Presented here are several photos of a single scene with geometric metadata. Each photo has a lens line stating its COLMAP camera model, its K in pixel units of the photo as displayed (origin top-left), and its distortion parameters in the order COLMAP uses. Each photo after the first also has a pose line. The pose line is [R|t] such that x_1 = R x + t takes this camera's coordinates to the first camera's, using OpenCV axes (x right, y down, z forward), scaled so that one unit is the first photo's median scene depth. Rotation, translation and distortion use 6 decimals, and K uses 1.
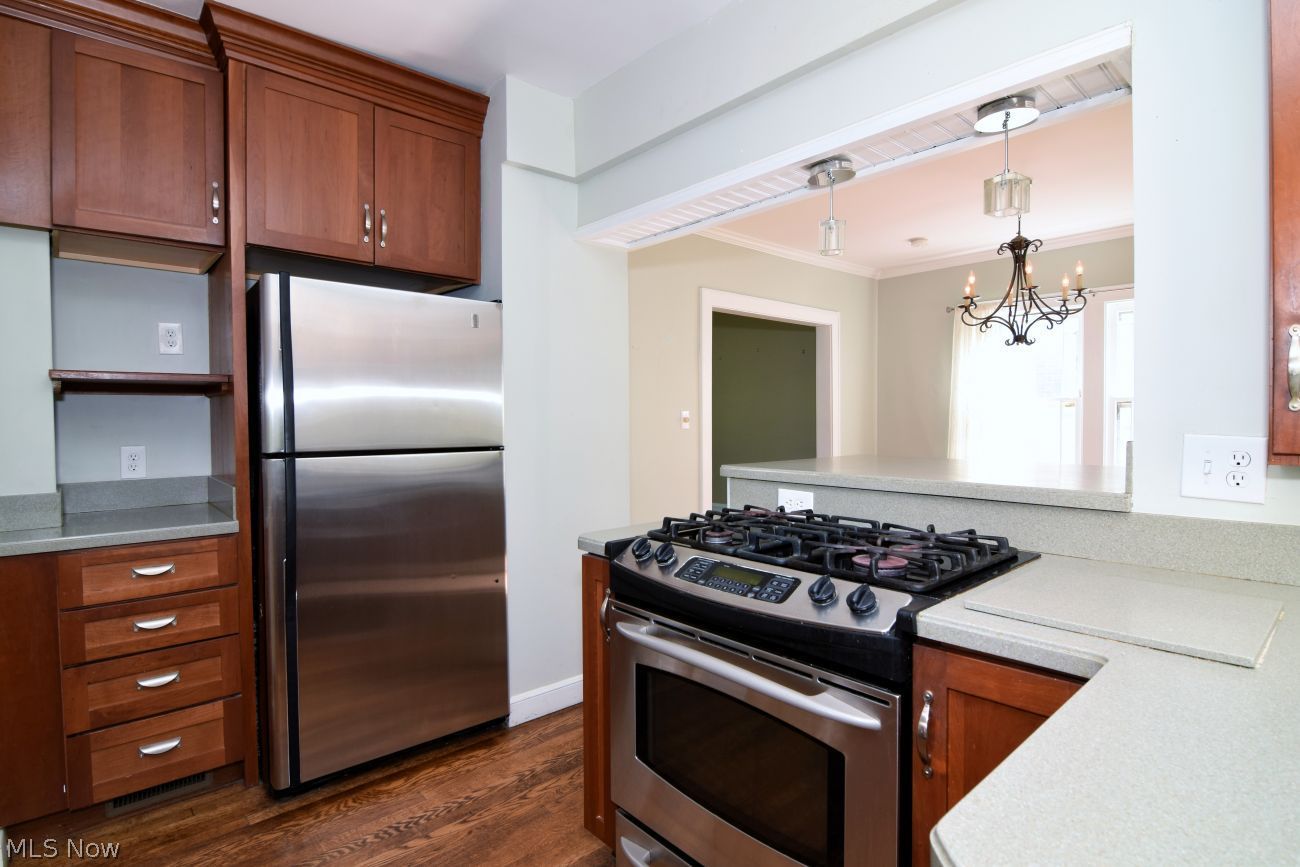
lens RADIAL K [[634.2, 0, 645.9], [0, 634.2, 433.6], [0, 0, 1]] dist [-0.010956, -0.006904]
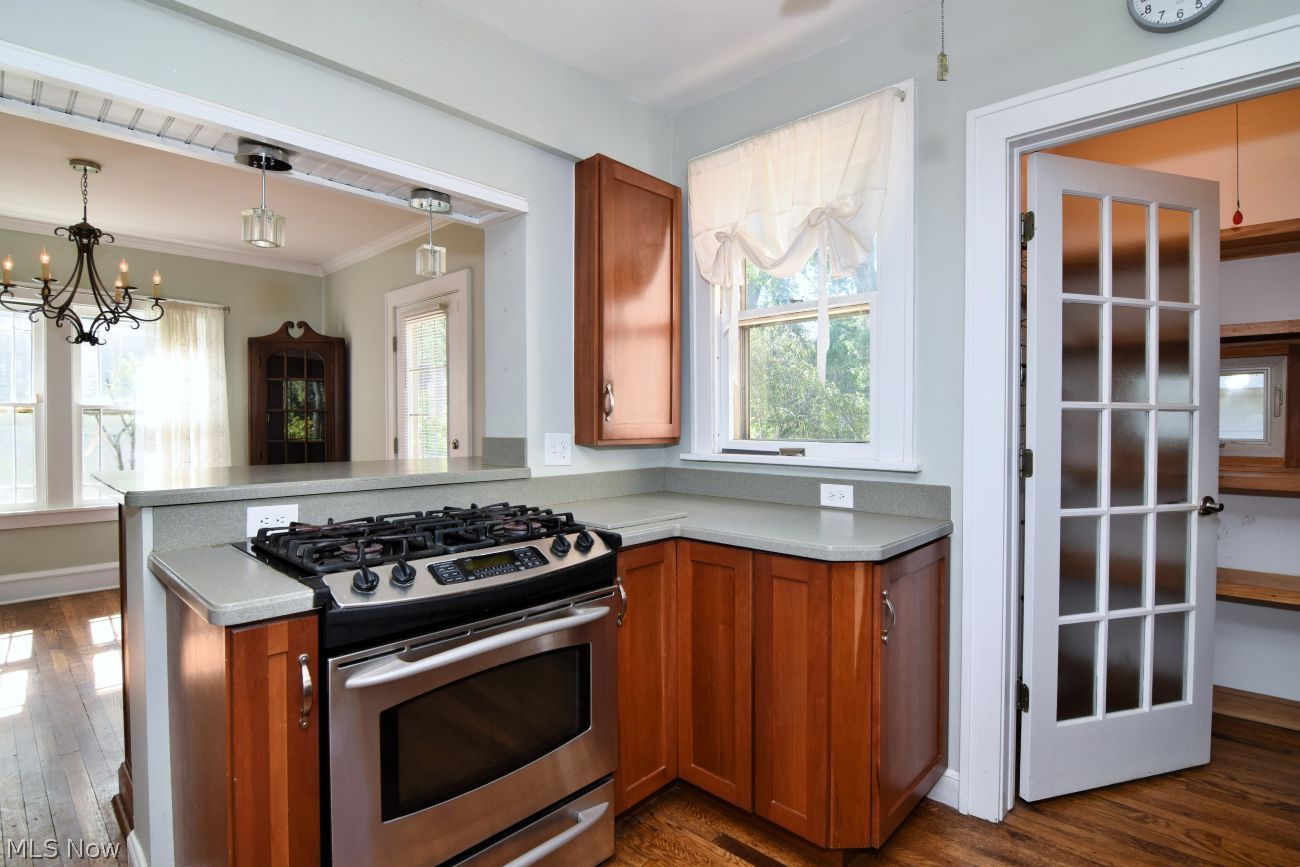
lens RADIAL K [[634.2, 0, 645.9], [0, 634.2, 433.6], [0, 0, 1]] dist [-0.010956, -0.006904]
pose [[-0.087270, -0.012455, 0.996107, -0.710134], [0.026745, 0.999532, 0.014841, -0.010882], [-0.995826, 0.027936, -0.086896, 0.569894]]
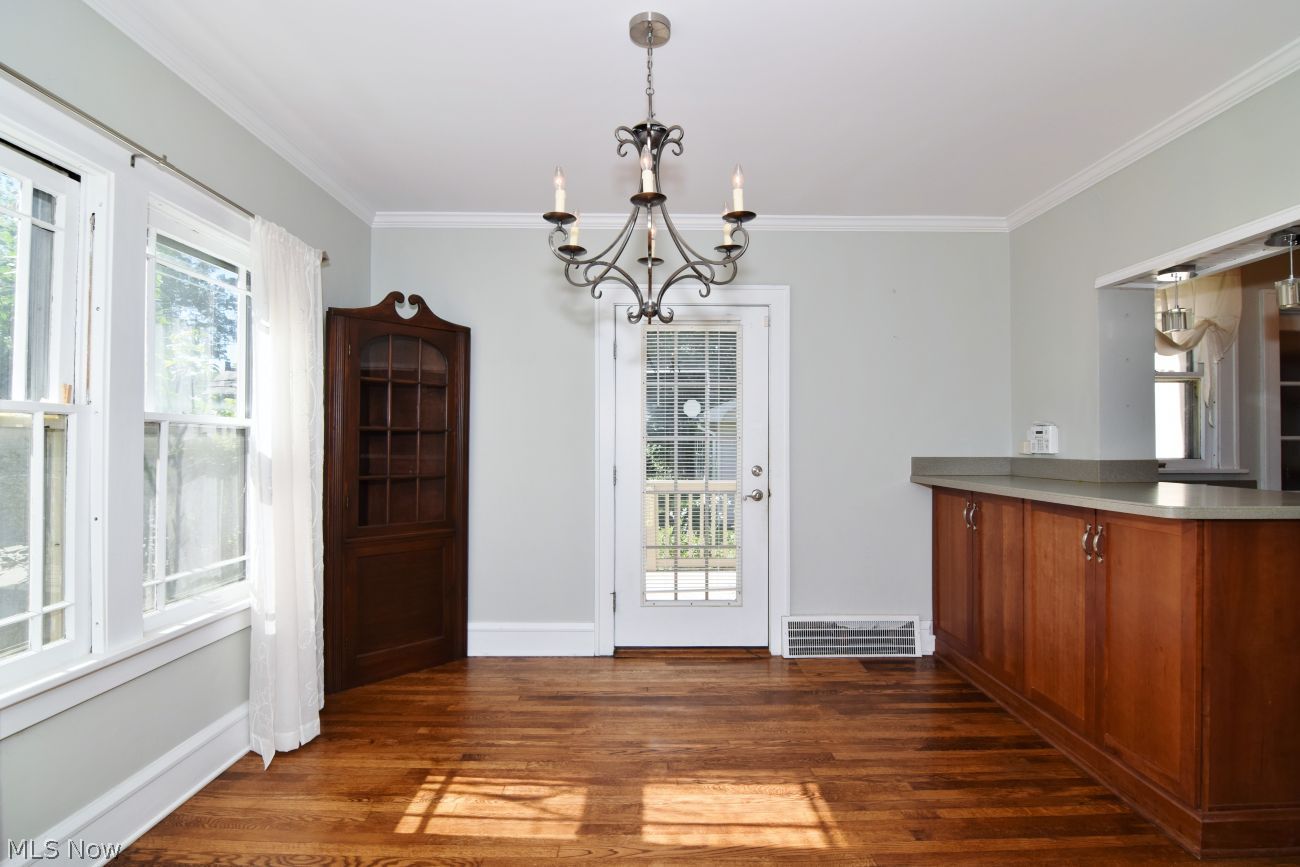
lens RADIAL K [[632.4, 0, 648.0], [0, 632.4, 432.7], [0, 0, 1]] dist [-0.009228, -0.008361]
pose [[-0.753176, 0.015274, 0.657642, 0.465449], [0.020960, 0.999780, 0.000785, -0.087913], [-0.657485, 0.014375, -0.753330, 2.761185]]
